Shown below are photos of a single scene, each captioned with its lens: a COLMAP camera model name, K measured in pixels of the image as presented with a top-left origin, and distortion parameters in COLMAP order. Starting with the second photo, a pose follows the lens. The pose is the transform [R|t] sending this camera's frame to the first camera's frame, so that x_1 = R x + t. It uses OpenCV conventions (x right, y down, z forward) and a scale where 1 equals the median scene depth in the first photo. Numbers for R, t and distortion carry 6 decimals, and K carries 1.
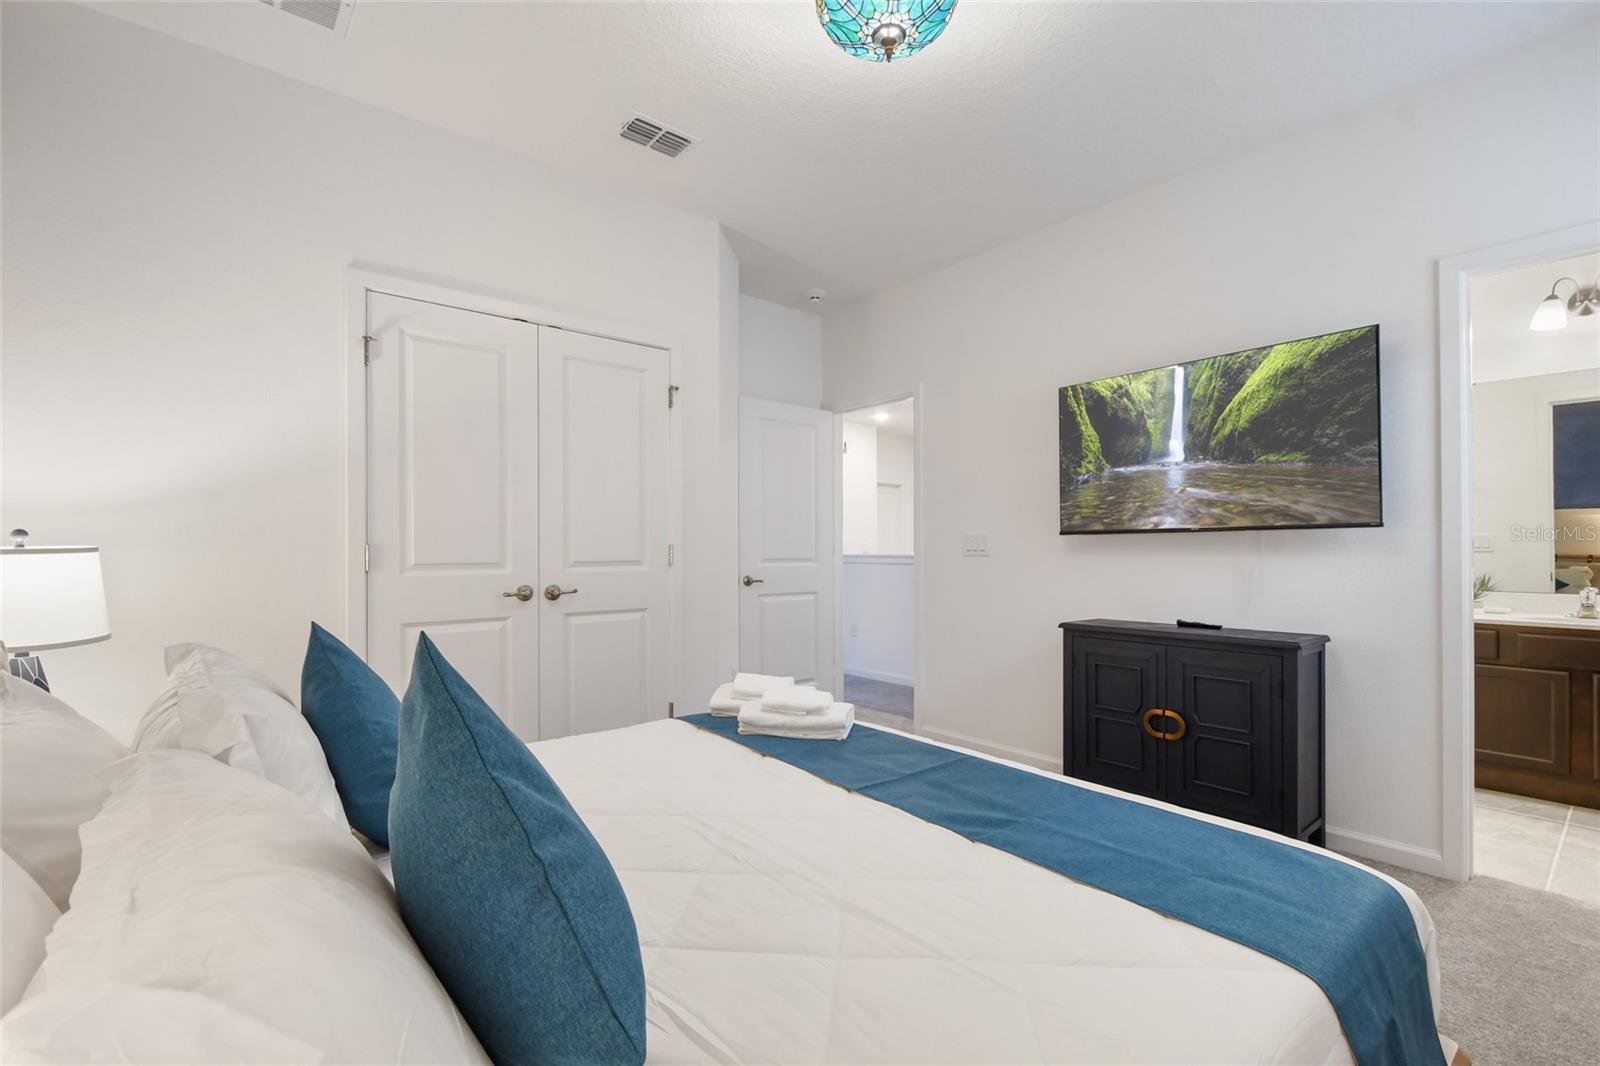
lens RADIAL K [[725.1, 0, 795.5], [0, 725.1, 544.8], [0, 0, 1]] dist [-0.001151, 0.000703]
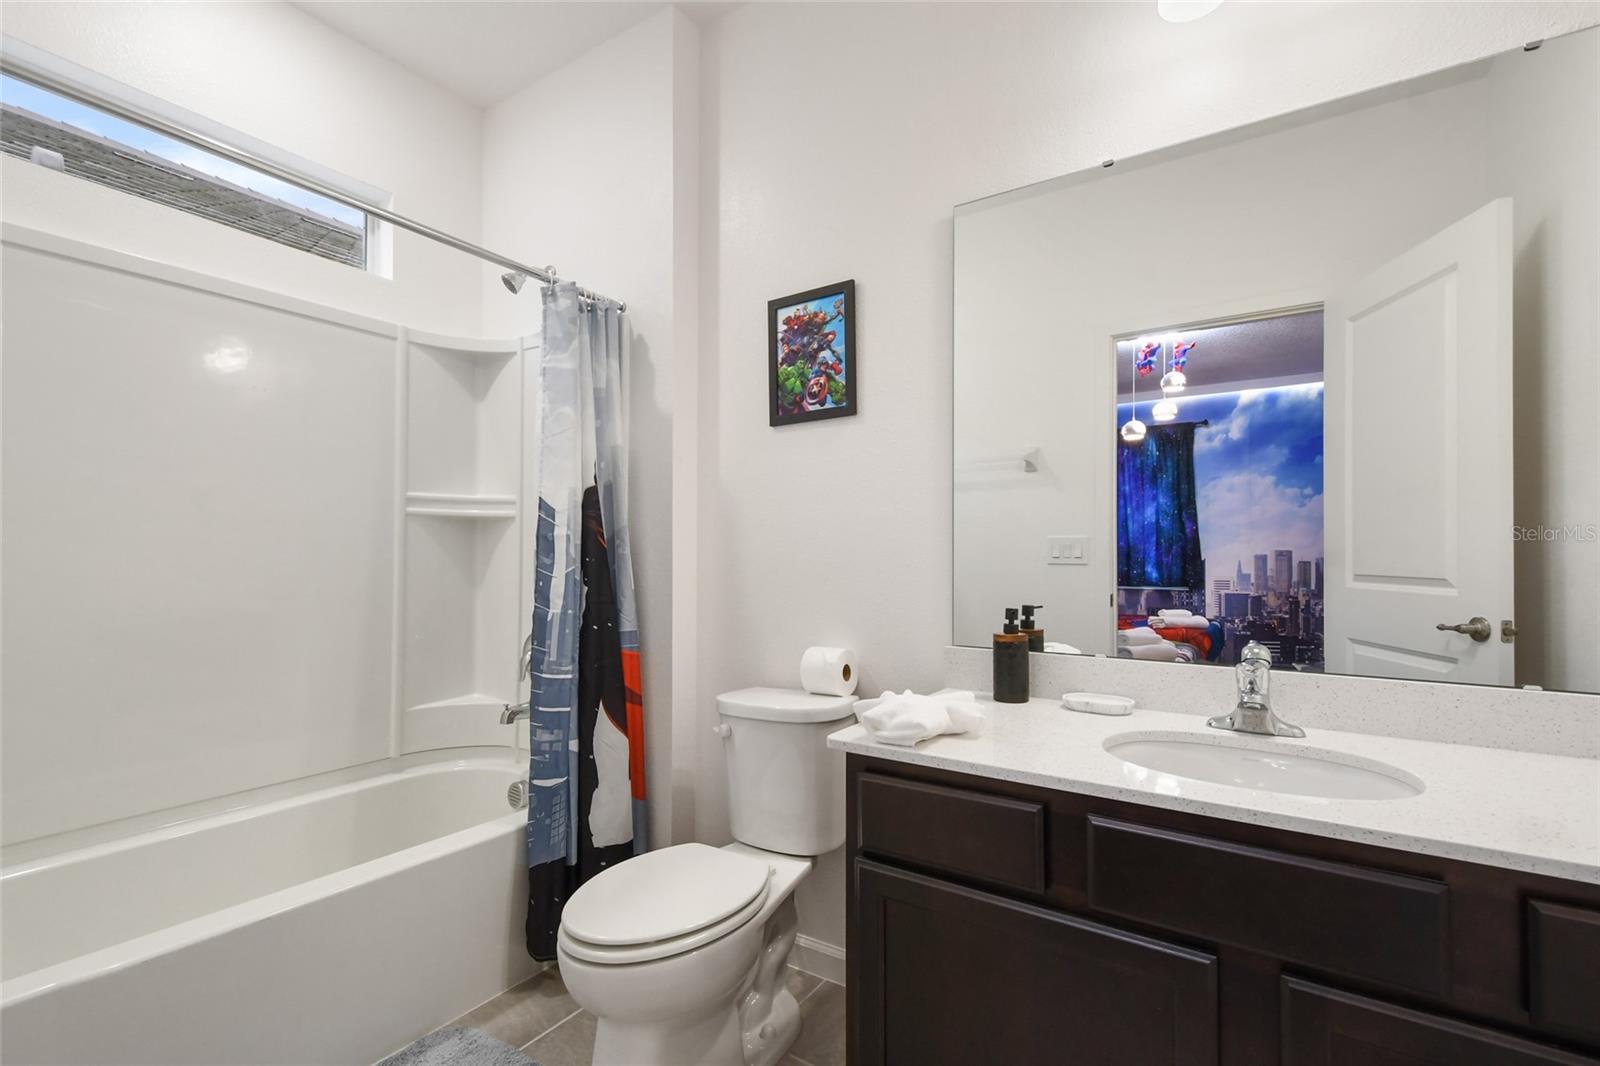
lens RADIAL K [[713.7, 0, 800.0], [0, 713.7, 533.0], [0, 0, 1]] dist [-0.001593, -0.000491]
pose [[0.957219, 0.006905, 0.289284, 0.754672], [-0.000290, 0.999738, -0.022901, 0.001921], [-0.289366, 0.021837, 0.956969, 0.706770]]
